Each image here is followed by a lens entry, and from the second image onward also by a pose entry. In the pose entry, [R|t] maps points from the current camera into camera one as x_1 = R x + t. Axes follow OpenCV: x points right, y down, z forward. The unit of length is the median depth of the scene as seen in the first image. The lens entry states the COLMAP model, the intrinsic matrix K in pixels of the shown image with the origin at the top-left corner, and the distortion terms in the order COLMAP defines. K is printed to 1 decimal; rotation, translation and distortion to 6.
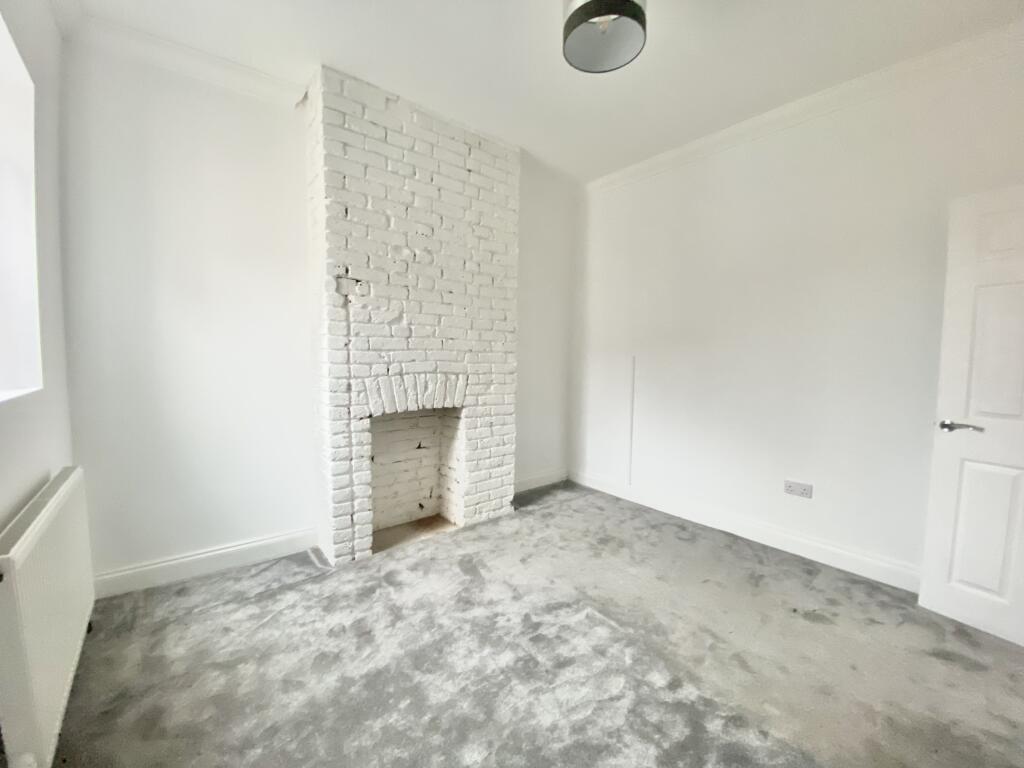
lens RADIAL K [[411.7, 0, 511.2], [0, 411.7, 380.6], [0, 0, 1]] dist [-0.022900, -0.005300]
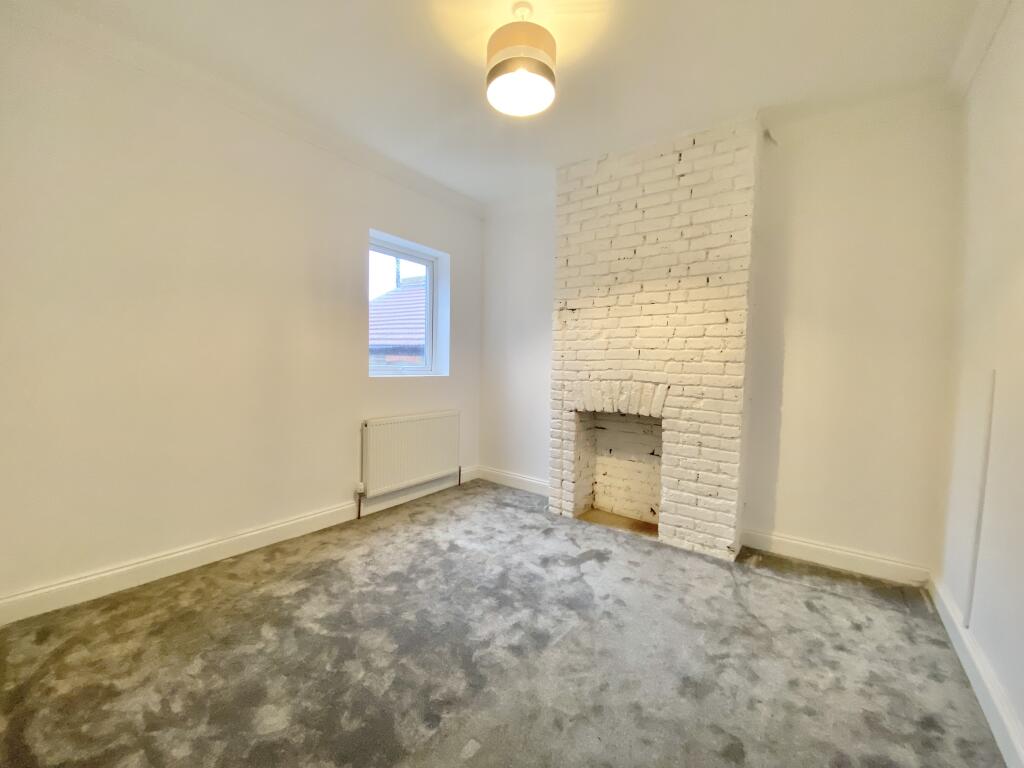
lens RADIAL K [[411.7, 0, 509.6], [0, 411.7, 385.3], [0, 0, 1]] dist [-0.022900, -0.005300]
pose [[0.220270, 0.035279, -0.974801, 0.805515], [-0.089099, 0.995896, 0.015910, 0.004822], [0.971361, 0.083349, 0.222509, 0.451662]]
